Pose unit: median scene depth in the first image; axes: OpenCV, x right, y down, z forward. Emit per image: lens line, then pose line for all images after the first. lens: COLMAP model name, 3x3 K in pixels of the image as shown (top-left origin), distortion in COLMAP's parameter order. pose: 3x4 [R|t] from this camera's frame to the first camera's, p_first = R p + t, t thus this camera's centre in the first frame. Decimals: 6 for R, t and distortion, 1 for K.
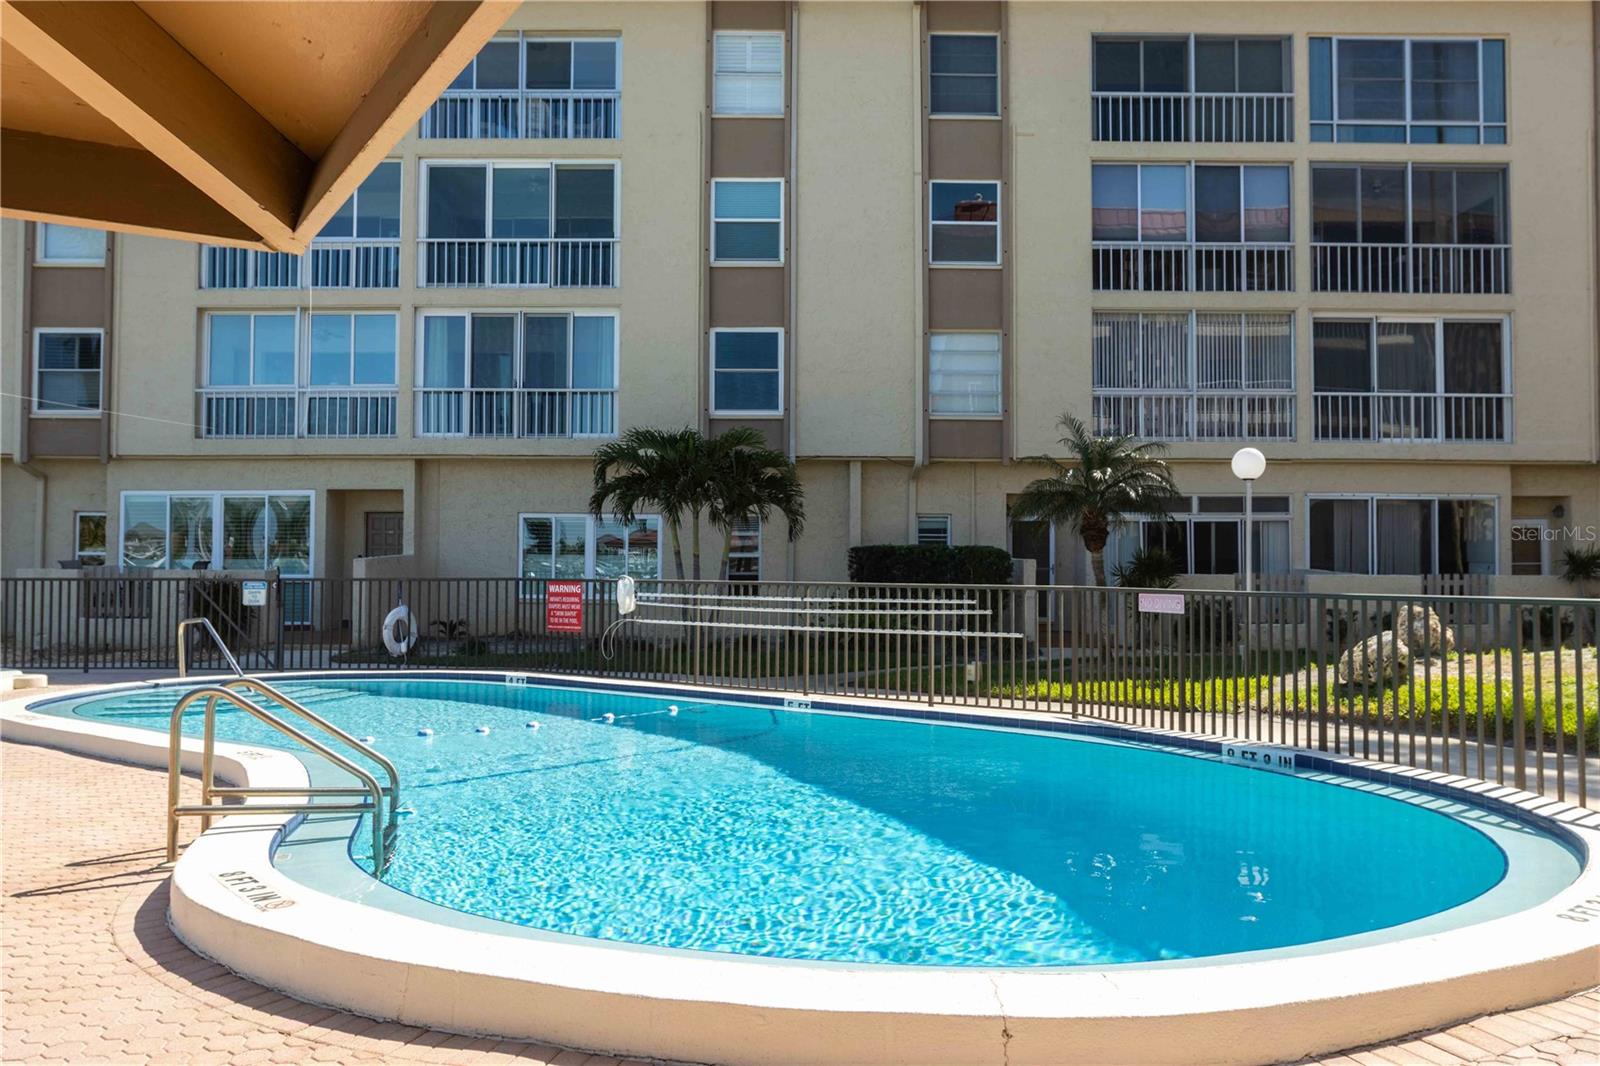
lens RADIAL K [[1232.4, 0, 800.0], [0, 1232.4, 533.0], [0, 0, 1]] dist [-0.025694, 0.011706]
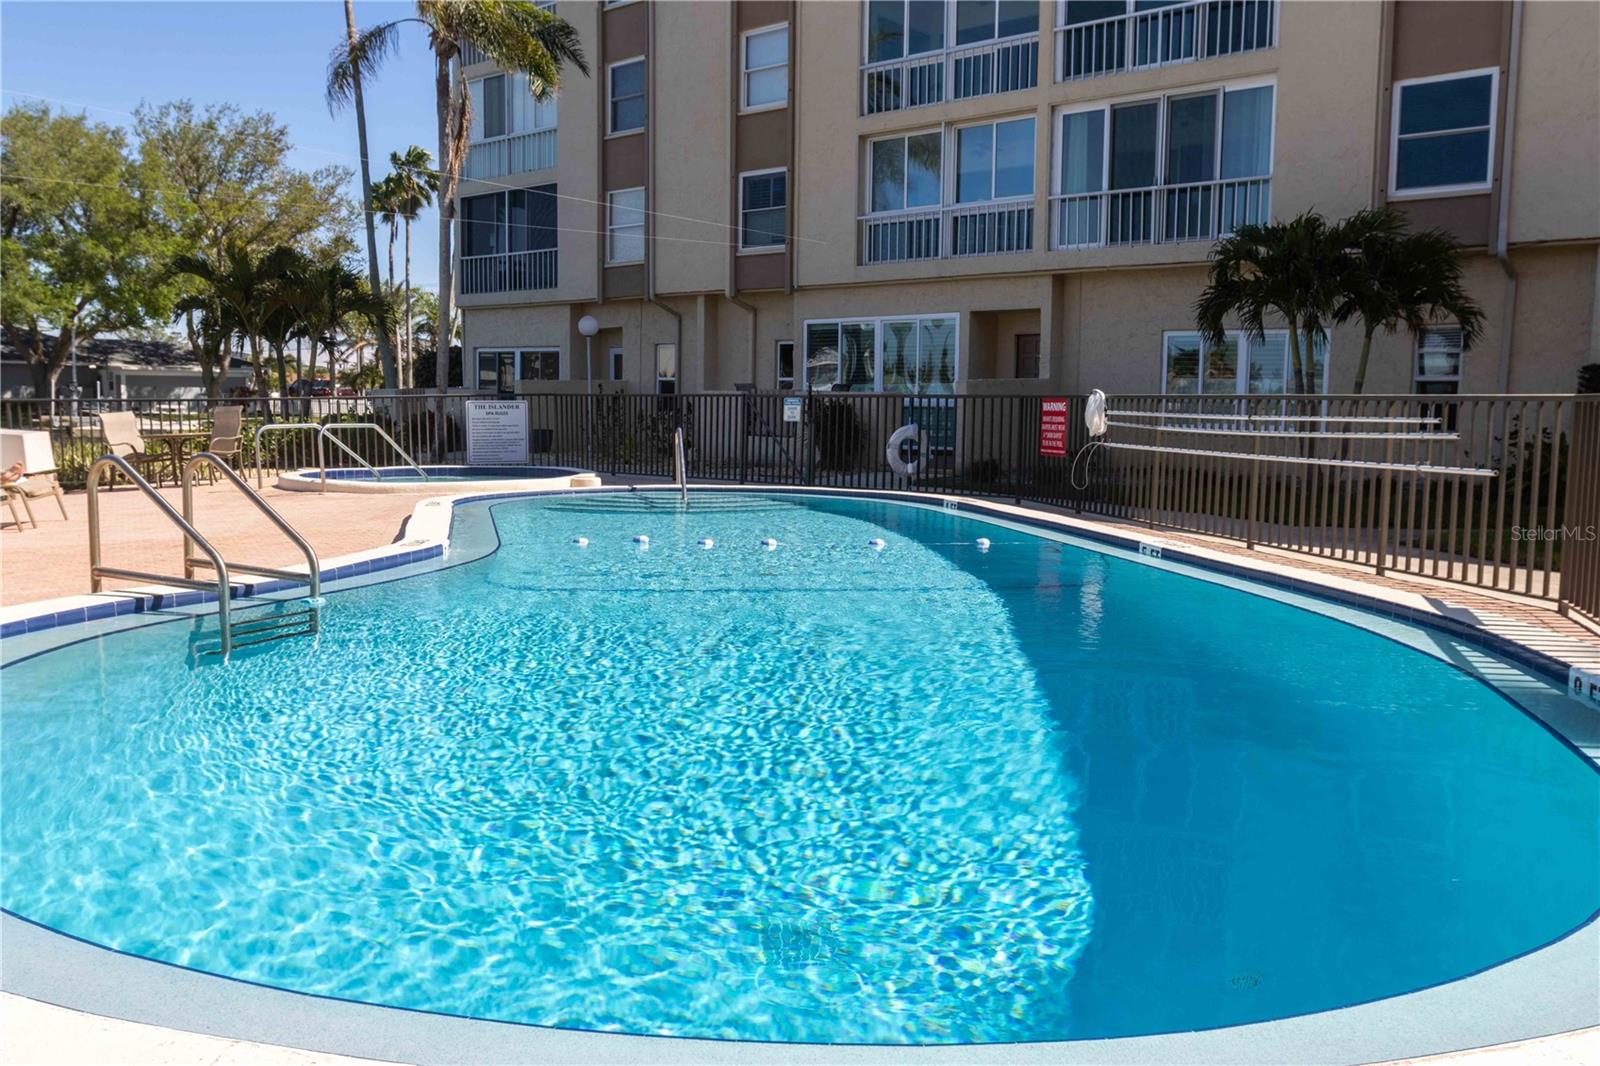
lens RADIAL K [[1268.6, 0, 800.0], [0, 1268.6, 533.0], [0, 0, 1]] dist [-0.059458, 0.086976]
pose [[0.772672, 0.072247, -0.630681, 0.155327], [0.006232, 0.992591, 0.121341, 0.016214], [0.634775, -0.097687, 0.766497, 0.132629]]
